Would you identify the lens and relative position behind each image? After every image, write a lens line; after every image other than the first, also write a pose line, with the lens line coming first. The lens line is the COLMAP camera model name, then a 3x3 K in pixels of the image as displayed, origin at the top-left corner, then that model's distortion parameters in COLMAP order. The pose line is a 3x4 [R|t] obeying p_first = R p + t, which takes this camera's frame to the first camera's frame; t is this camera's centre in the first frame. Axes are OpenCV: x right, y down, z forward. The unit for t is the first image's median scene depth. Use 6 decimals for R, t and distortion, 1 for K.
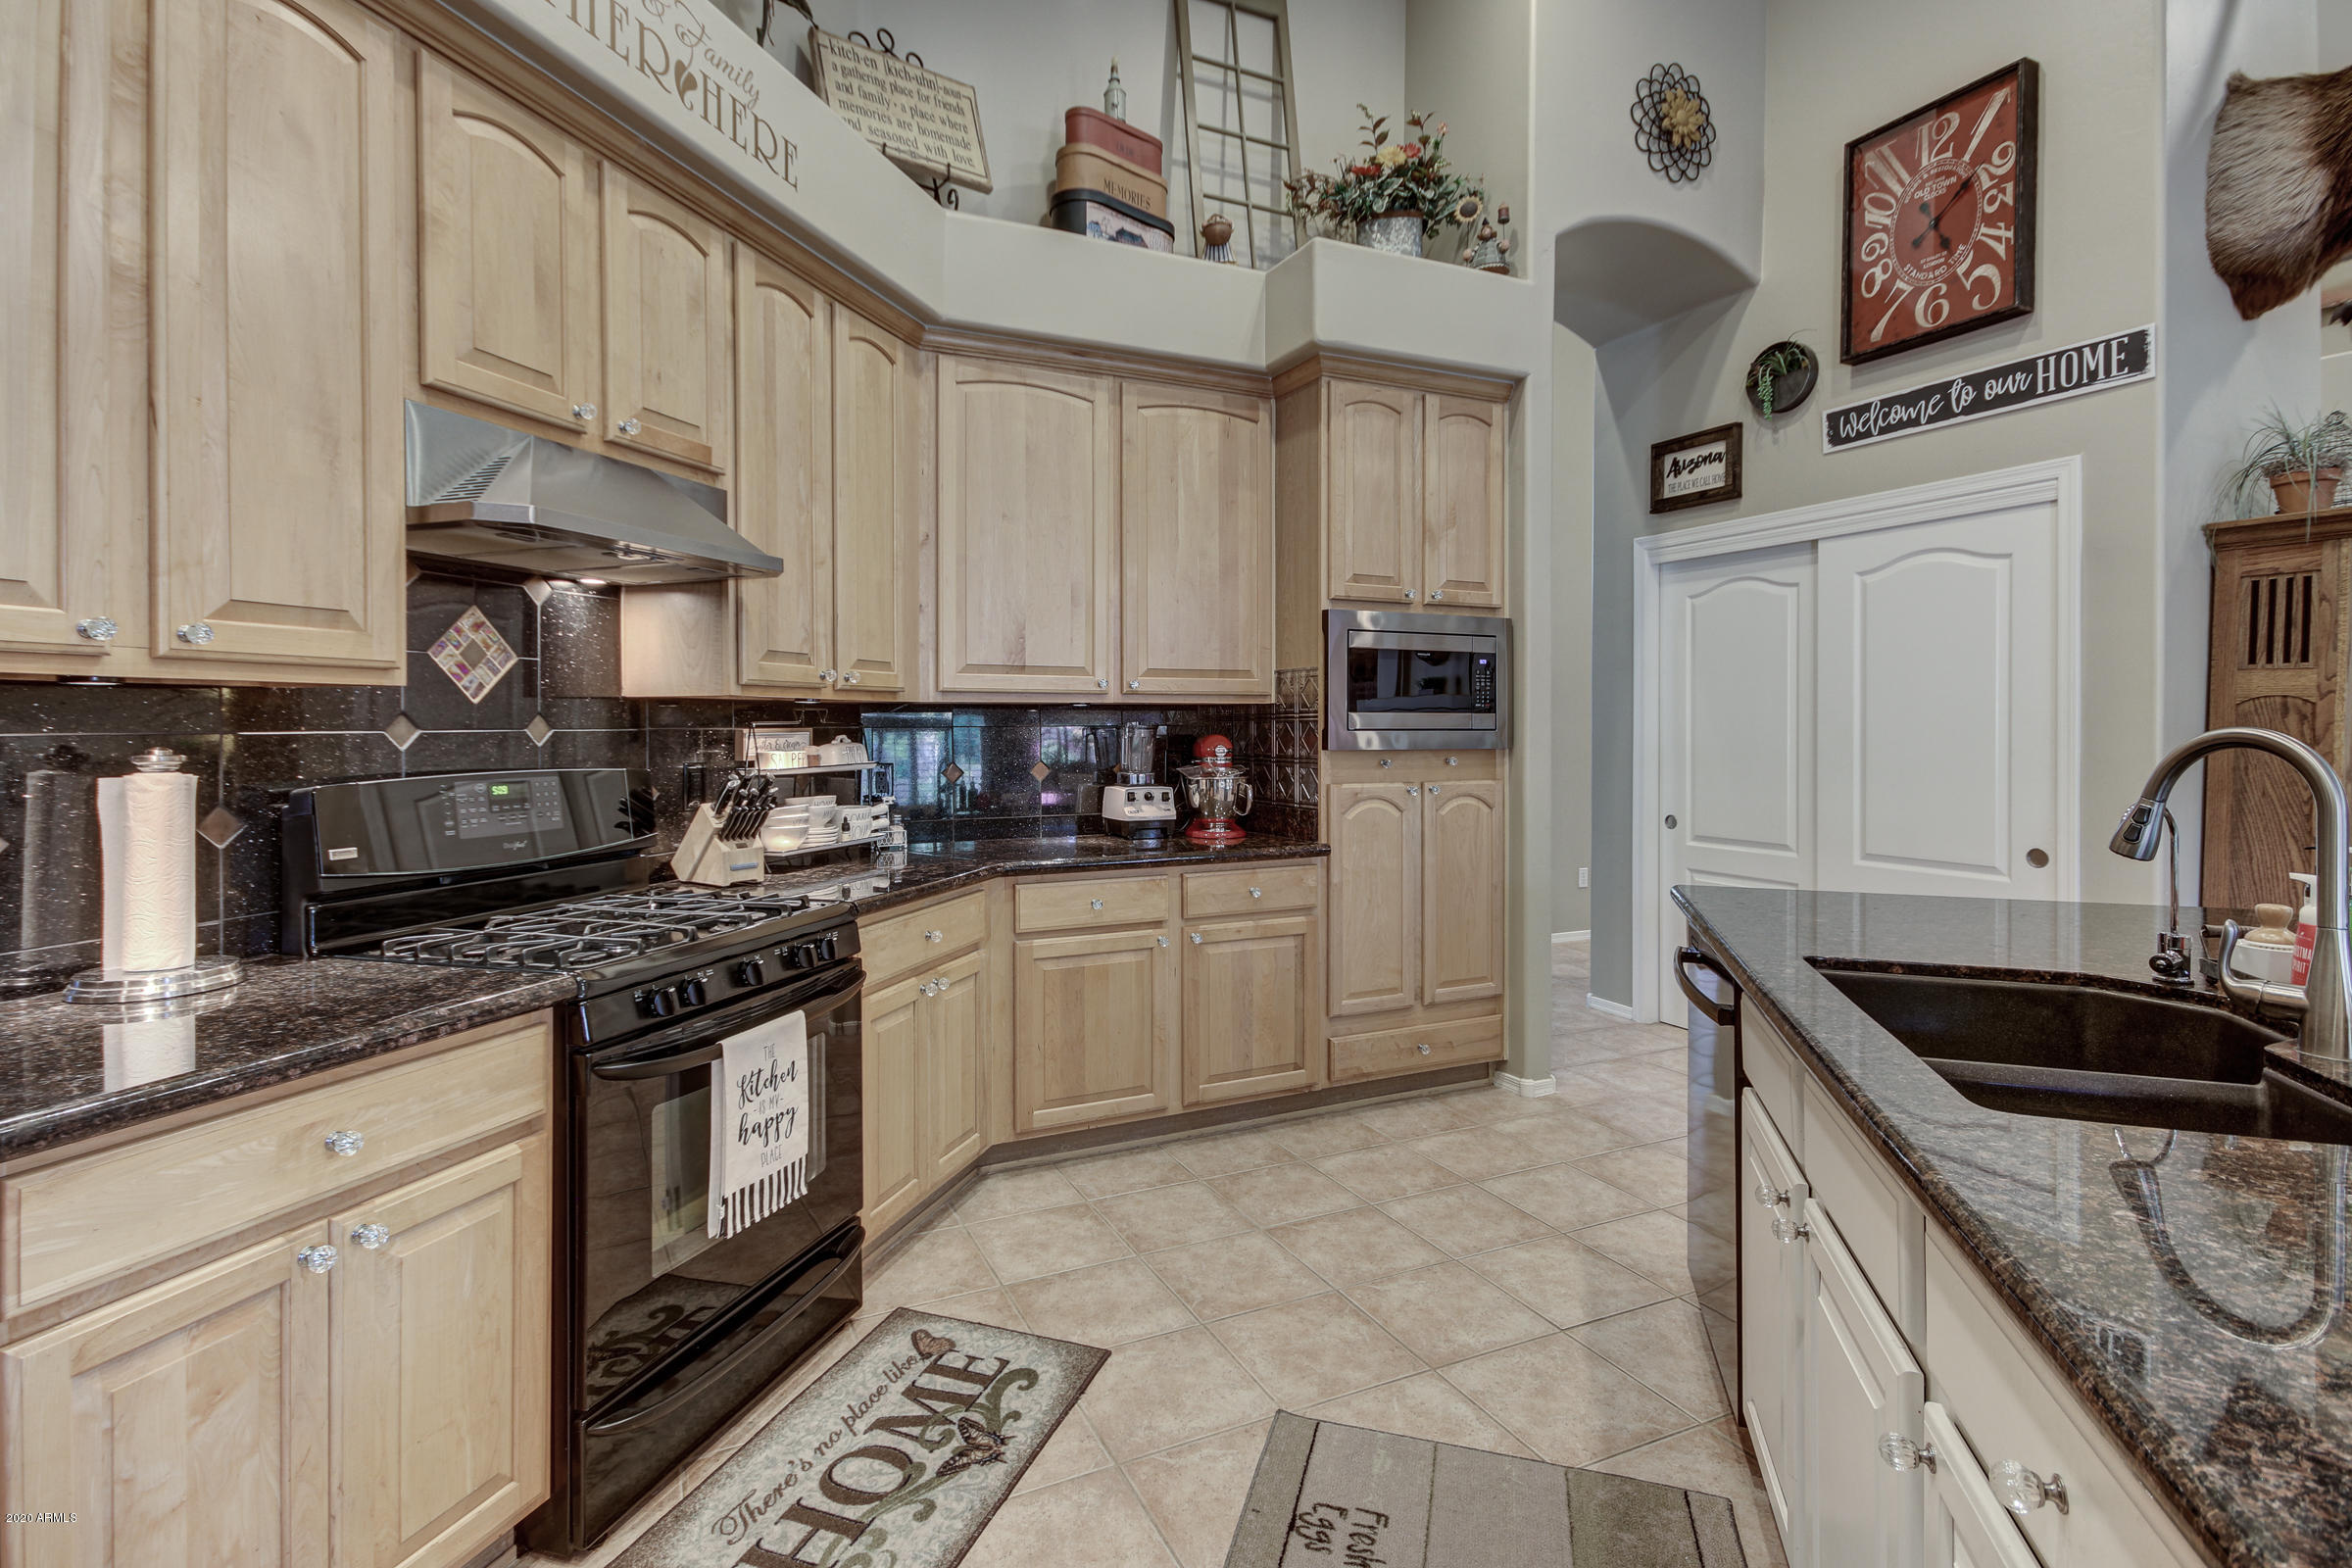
lens RADIAL K [[1153.0, 0, 1103.6], [0, 1153.0, 725.3], [0, 0, 1]] dist [0.023054, -0.005030]
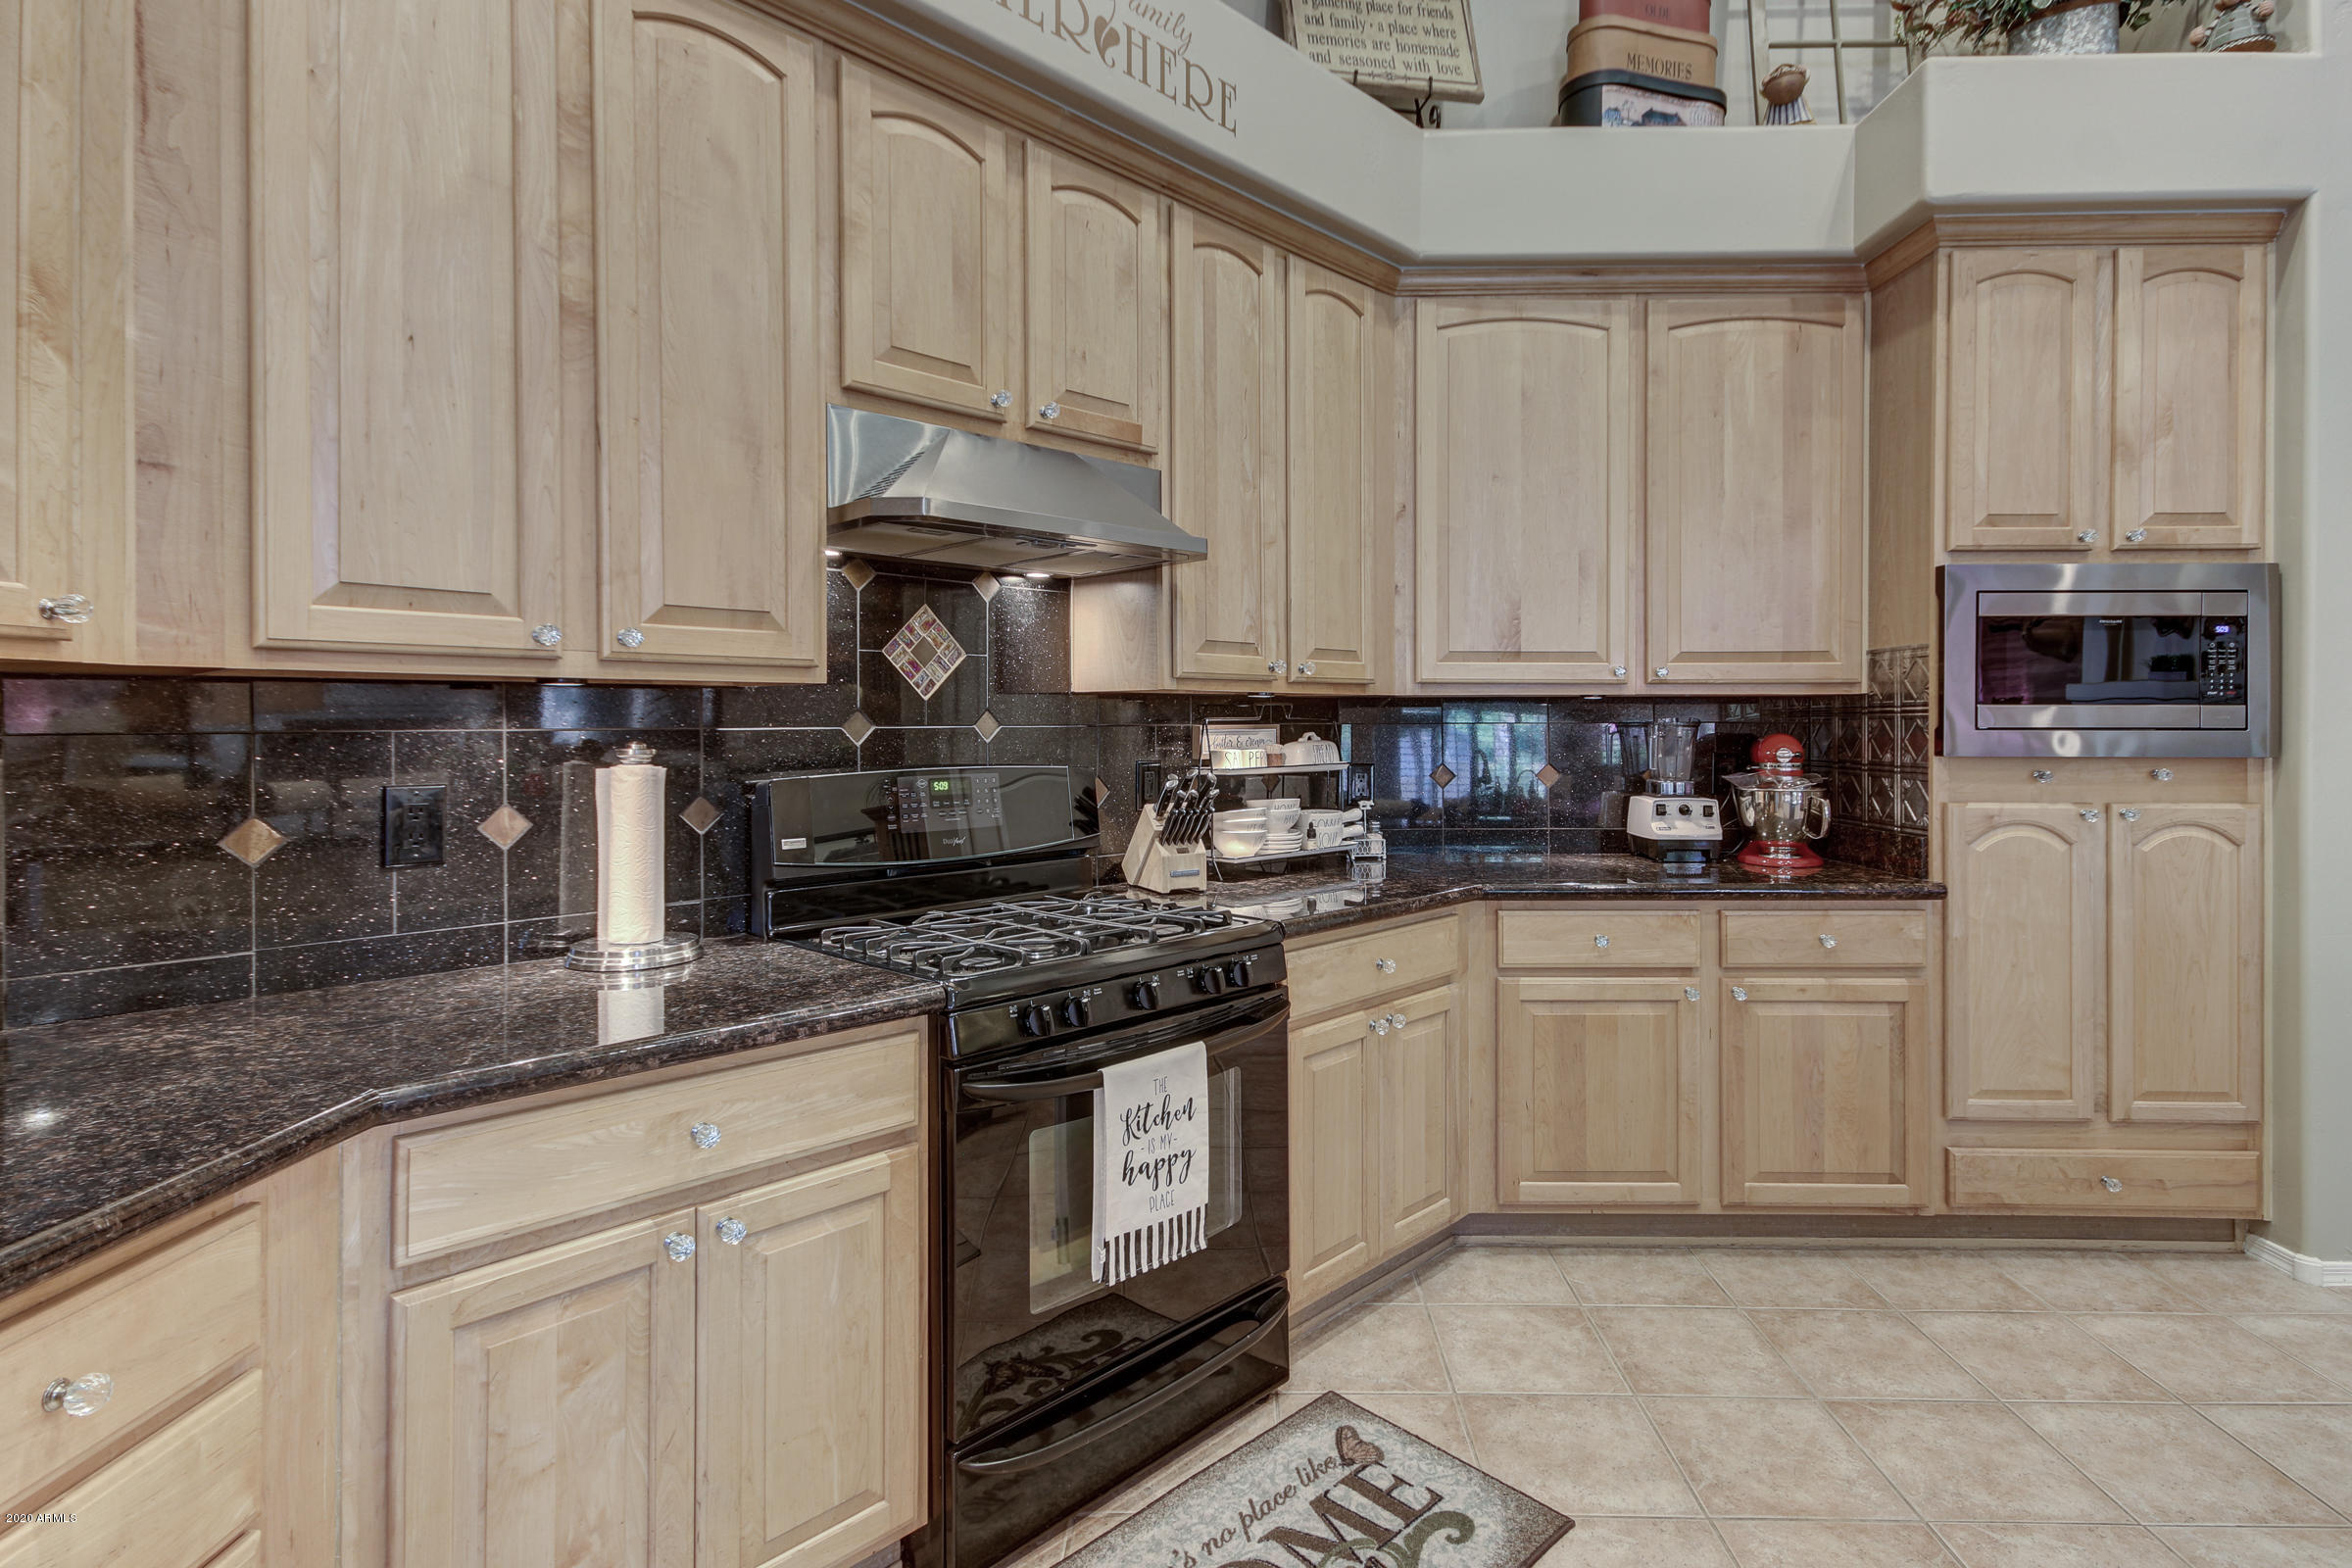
lens RADIAL K [[1153.0, 0, 1207.5], [0, 1153.0, 723.4], [0, 0, 1]] dist [0.023054, -0.005030]
pose [[0.907058, 0.002247, -0.421000, 0.100763], [-0.000855, 0.999994, 0.003495, -0.001924], [0.421005, -0.002810, 0.907054, 0.164392]]
